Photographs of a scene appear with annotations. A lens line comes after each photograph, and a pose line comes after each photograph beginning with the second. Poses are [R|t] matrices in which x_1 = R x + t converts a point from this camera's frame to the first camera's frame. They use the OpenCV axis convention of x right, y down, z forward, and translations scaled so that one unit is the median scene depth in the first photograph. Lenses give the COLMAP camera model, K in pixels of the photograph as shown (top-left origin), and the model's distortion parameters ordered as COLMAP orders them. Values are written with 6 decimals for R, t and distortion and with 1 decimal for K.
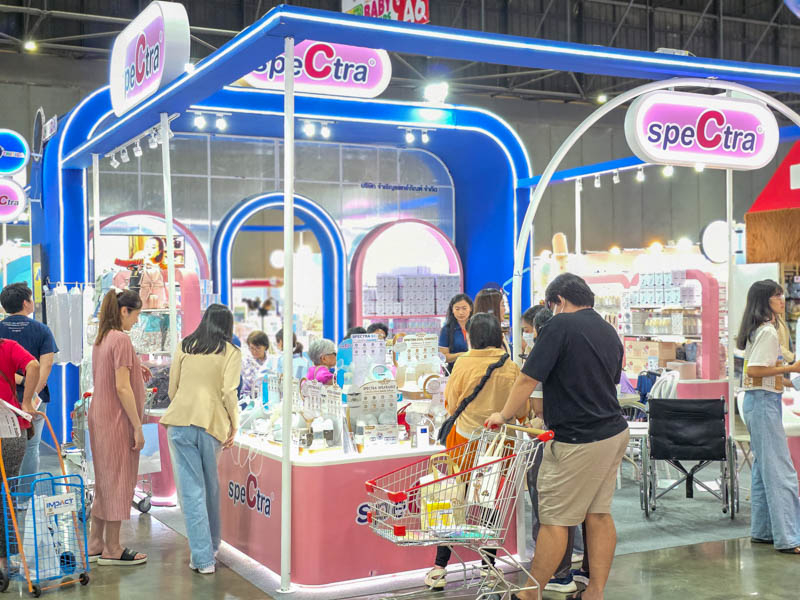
lens RADIAL K [[1068.8, 0, 402.2], [0, 1068.8, 297.4], [0, 0, 1]] dist [0.093935, 0.000000]
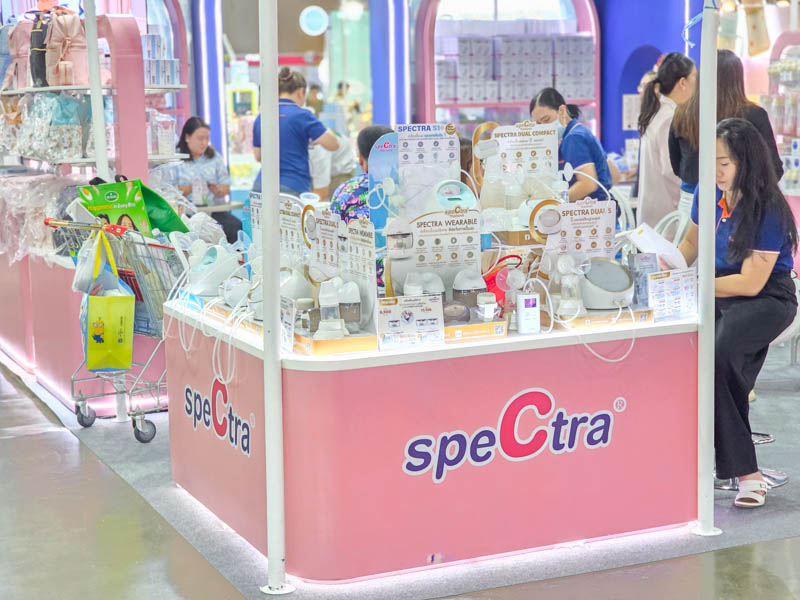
lens RADIAL K [[1558.2, 0, 406.0], [0, 1558.2, 301.7], [0, 0, 1]] dist [-0.054623, 0.000000]
pose [[0.998010, 0.002866, -0.062998, 0.004228], [0.005902, 0.990337, 0.138556, 0.008749], [0.062786, -0.138652, 0.988349, 0.129258]]
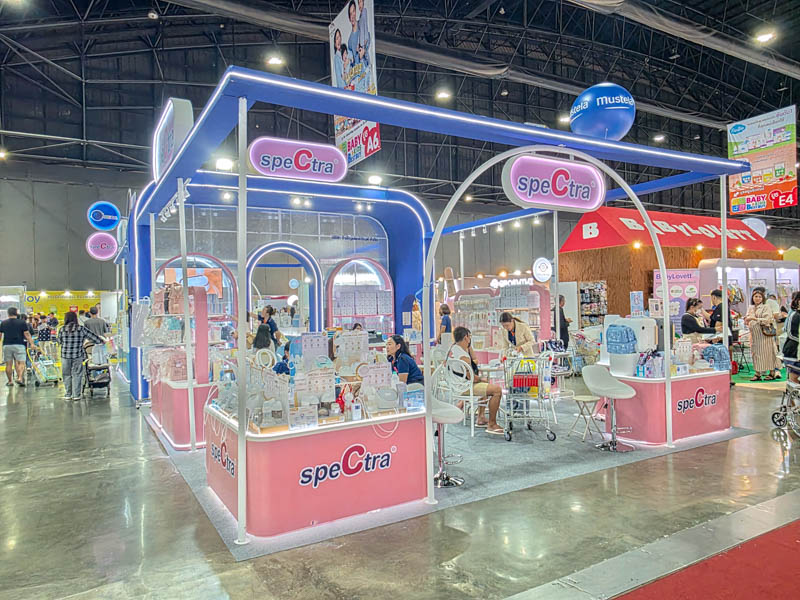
lens RADIAL K [[549.8, 0, 386.9], [0, 549.8, 298.6], [0, 0, 1]] dist [0.007035, -0.002855]
pose [[0.999262, -0.010026, 0.037090, 0.020541], [0.010427, 0.999889, -0.010640, 0.000751], [-0.036979, 0.011019, 0.999255, 0.195184]]
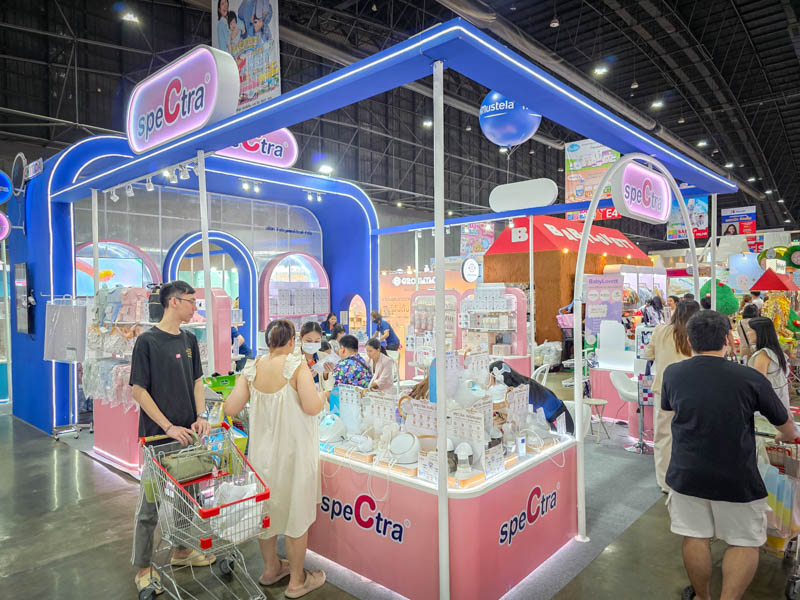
lens RADIAL K [[540.5, 0, 401.9], [0, 540.5, 299.1], [0, 0, 1]] dist [0.032834, -0.002181]
pose [[0.936793, -0.000861, 0.349884, -0.172797], [-0.001713, 0.999974, 0.007048, -0.015380], [-0.349881, -0.007202, 0.936767, 0.303092]]
